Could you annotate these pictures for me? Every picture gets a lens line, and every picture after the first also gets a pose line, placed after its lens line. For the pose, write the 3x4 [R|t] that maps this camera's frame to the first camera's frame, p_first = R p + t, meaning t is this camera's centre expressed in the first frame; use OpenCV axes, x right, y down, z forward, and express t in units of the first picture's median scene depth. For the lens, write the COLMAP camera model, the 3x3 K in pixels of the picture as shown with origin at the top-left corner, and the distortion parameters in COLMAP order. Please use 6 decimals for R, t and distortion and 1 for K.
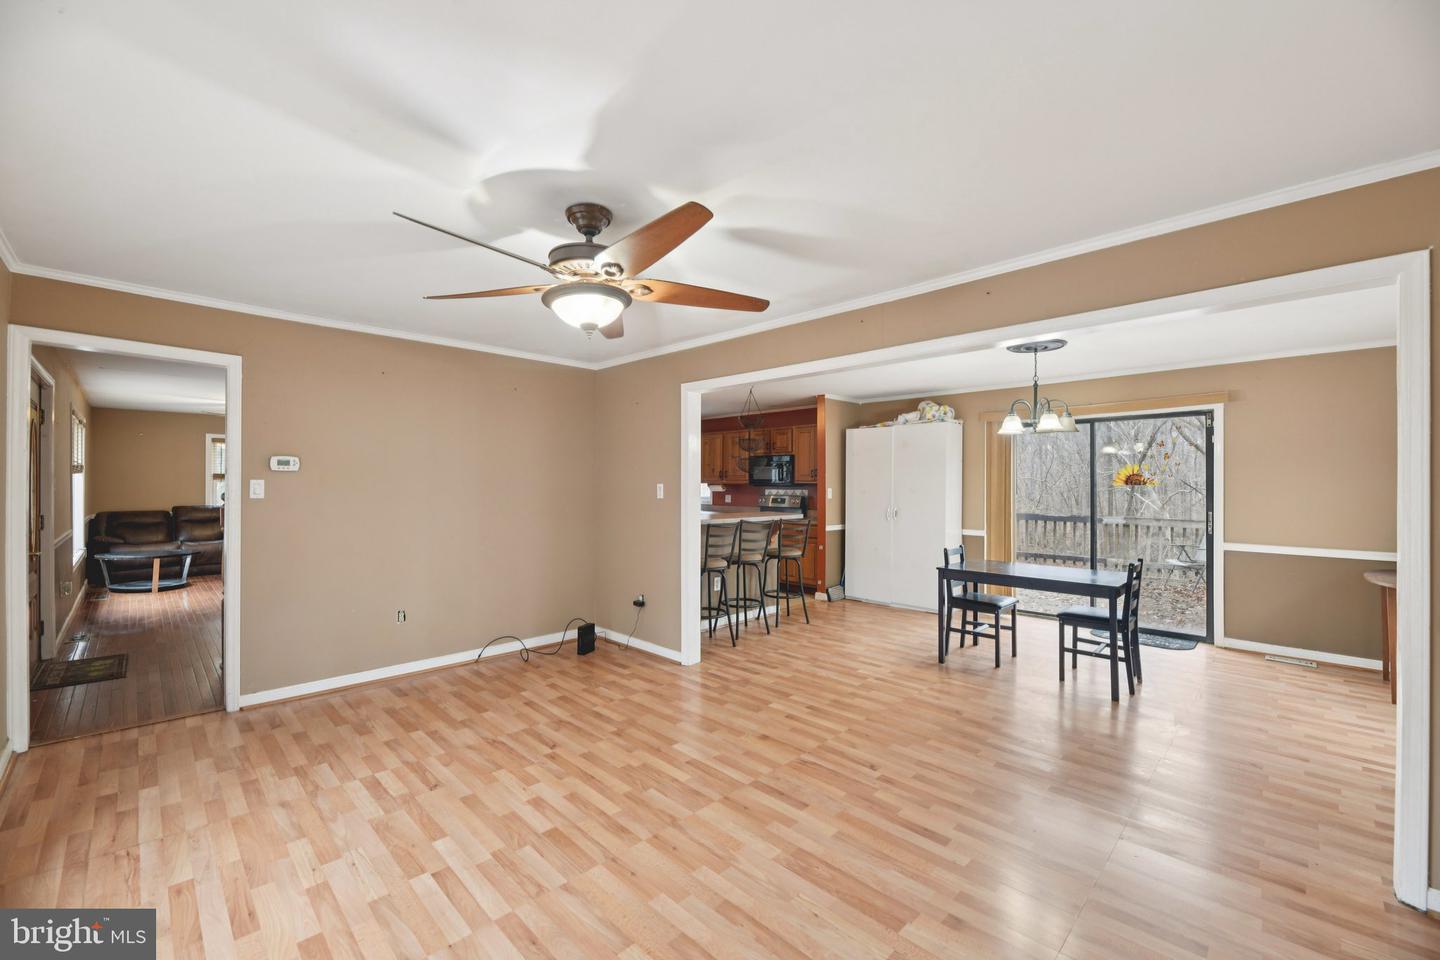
lens RADIAL K [[584.7, 0, 726.4], [0, 584.7, 481.4], [0, 0, 1]] dist [0.001374, -0.003655]
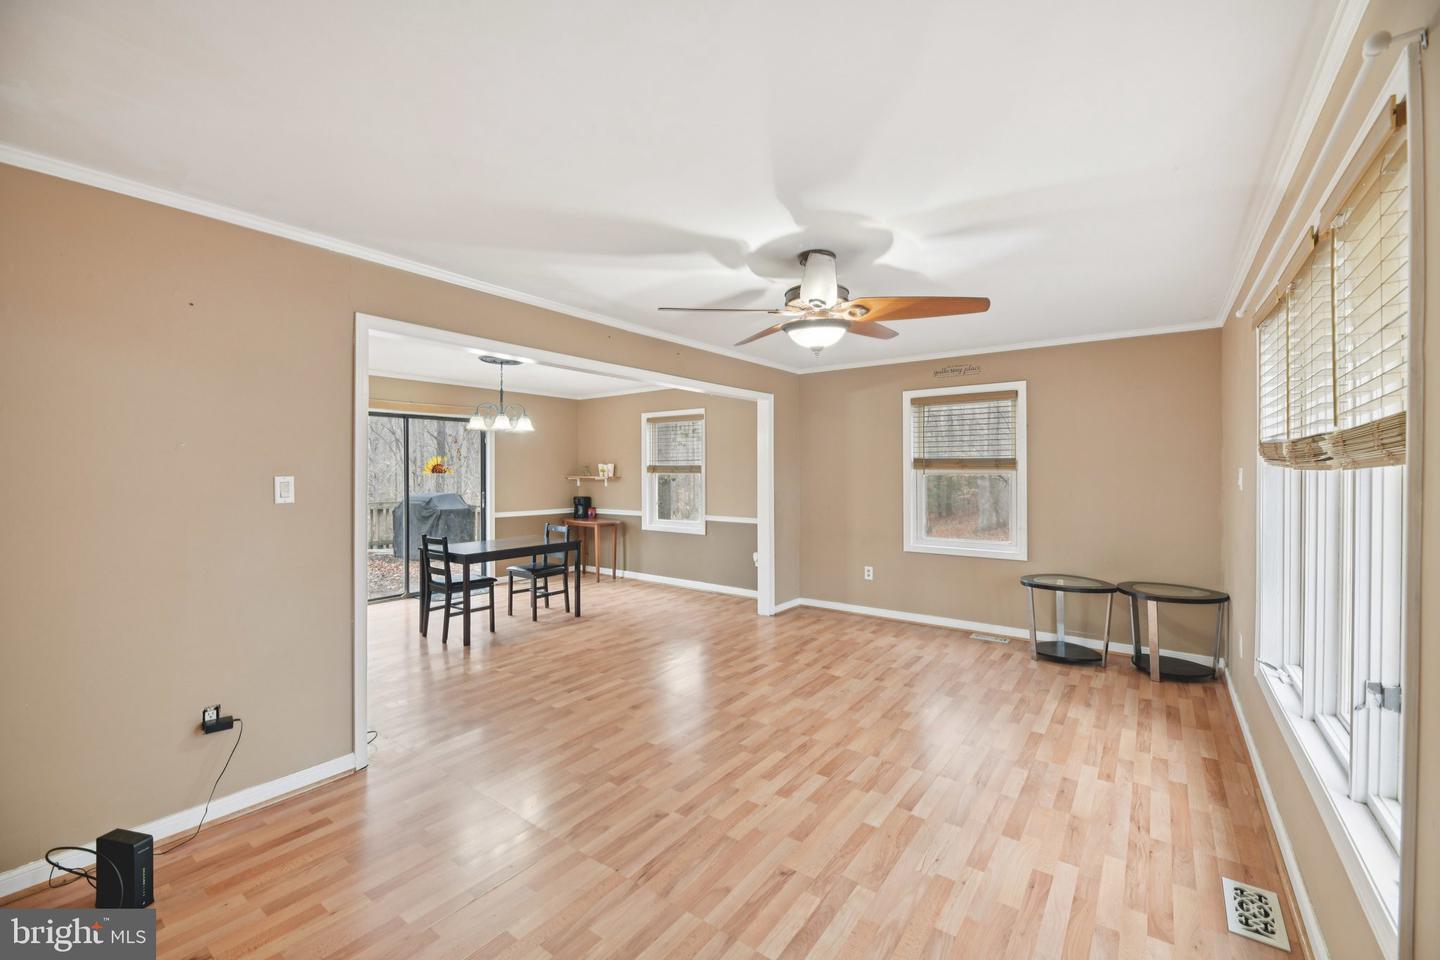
lens RADIAL K [[584.7, 0, 732.5], [0, 584.7, 464.6], [0, 0, 1]] dist [0.001374, -0.003655]
pose [[-0.150175, 0.009495, 0.988614, -1.070996], [-0.001672, 0.999950, -0.009858, -0.001458], [-0.988658, -0.003134, -0.150152, 1.018333]]
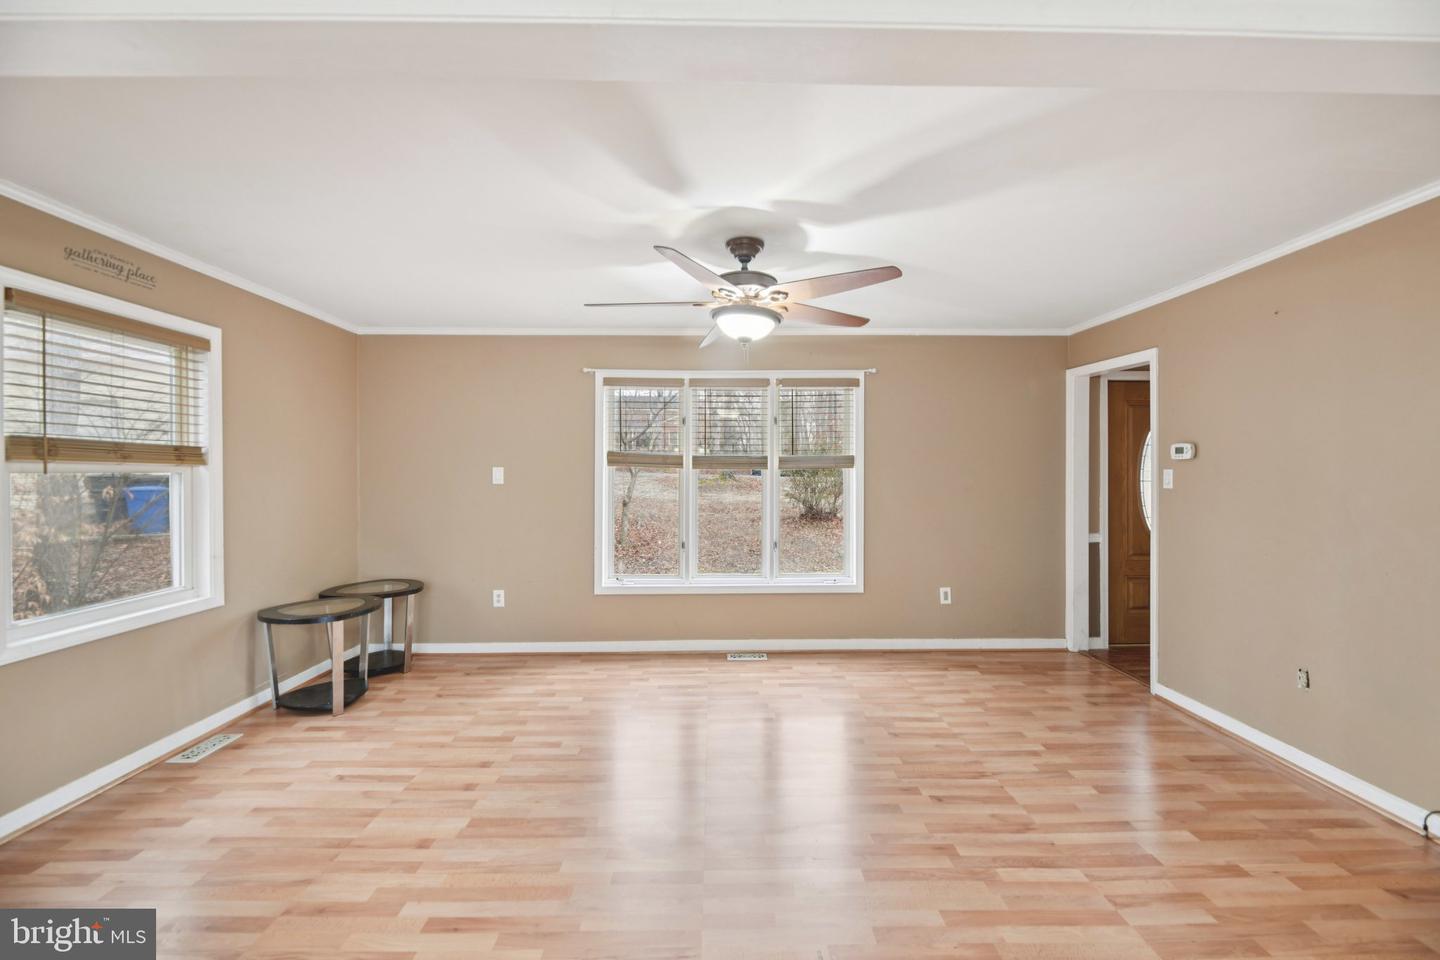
lens RADIAL K [[584.7, 0, 719.8], [0, 584.7, 474.4], [0, 0, 1]] dist [0.001374, -0.003655]
pose [[-0.703939, -0.001195, -0.710259, 0.483876], [-0.000958, 0.999999, -0.000732, 0.008669], [0.710260, 0.000165, -0.703940, 1.347263]]
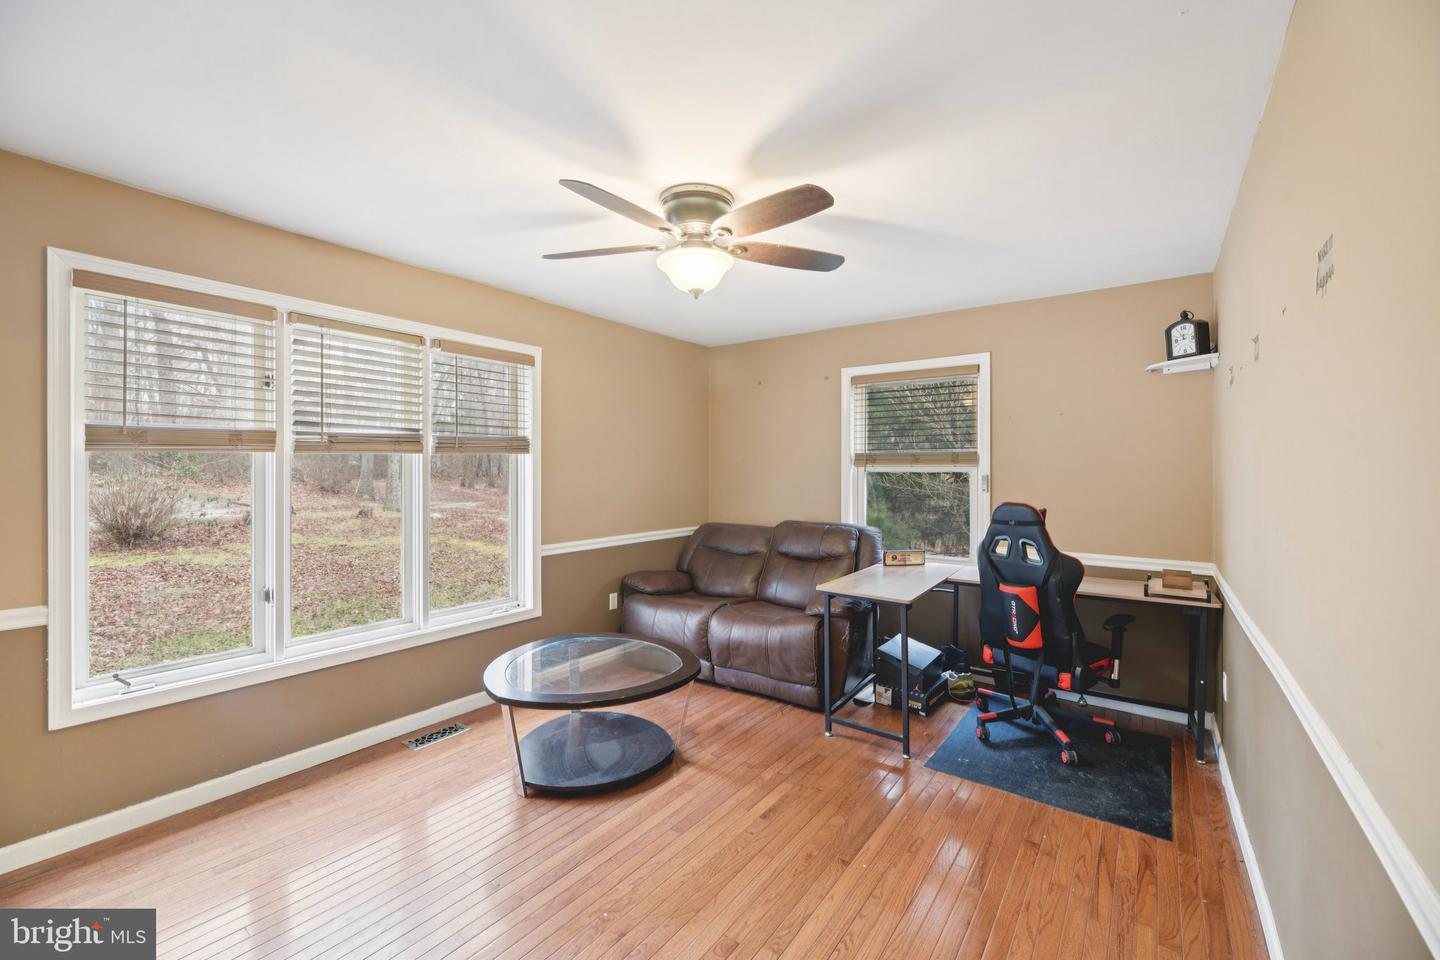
lens RADIAL K [[584.7, 0, 717.8], [0, 584.7, 478.7], [0, 0, 1]] dist [0.001374, -0.003655]
pose [[0.134839, 0.009050, -0.990826, 0.435911], [-0.002408, 0.999958, 0.008806, 0.006721], [0.990865, 0.001198, 0.134856, 0.779332]]
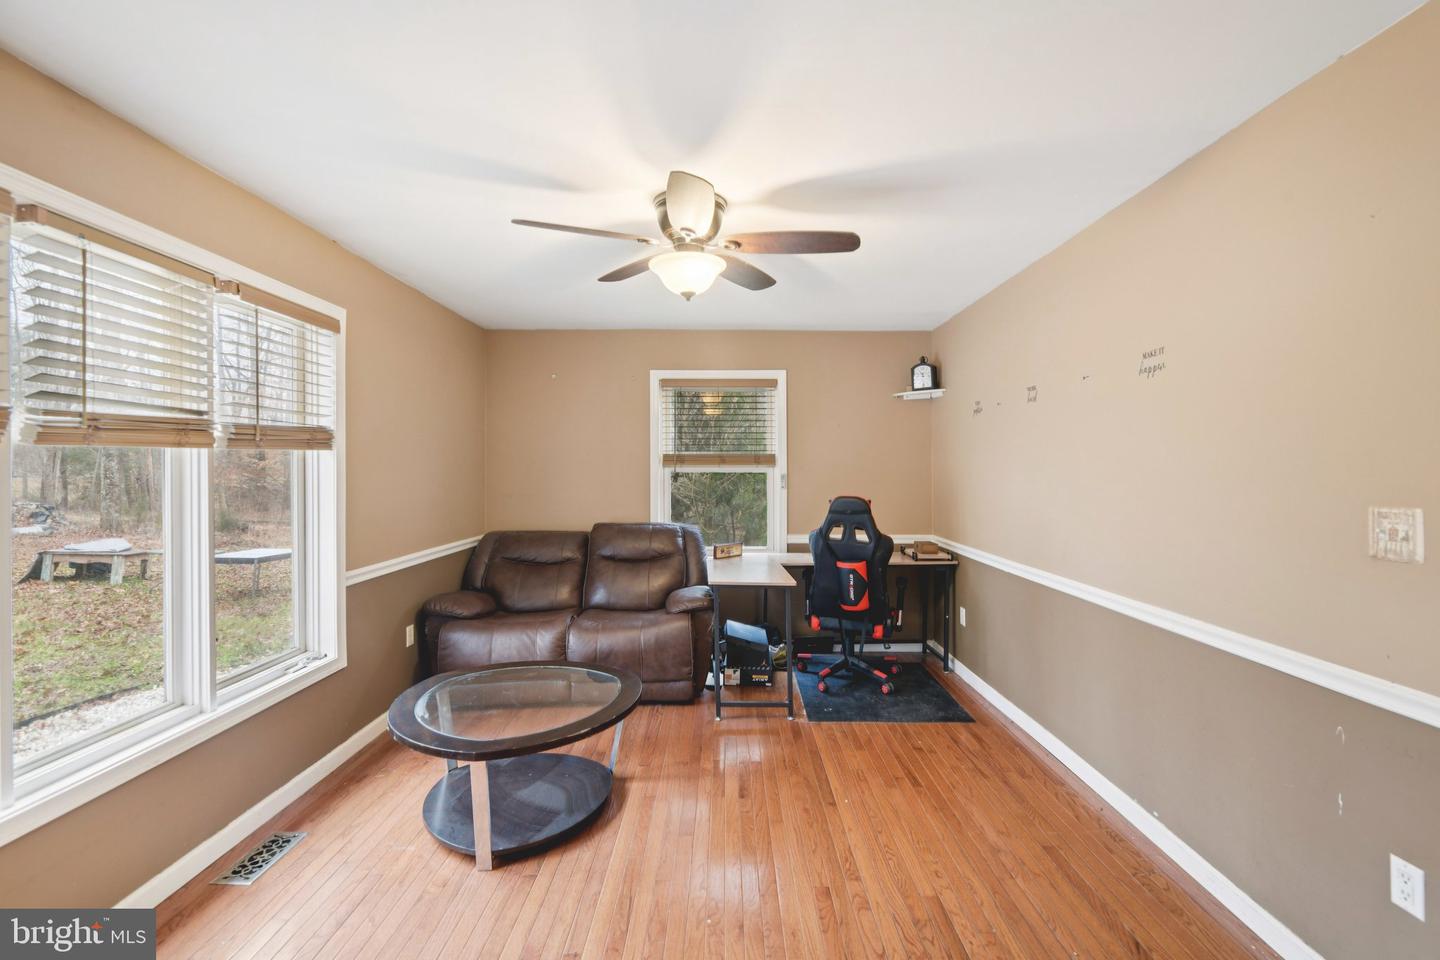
lens RADIAL K [[623.1, 0, 728.8], [0, 623.1, 475.7], [0, 0, 1]] dist [-0.002059, 0.000328]
pose [[0.698436, 0.000696, -0.715672, 0.300766], [0.004082, 0.999979, 0.004956, 0.003866], [0.715661, -0.006383, 0.698419, 0.334992]]
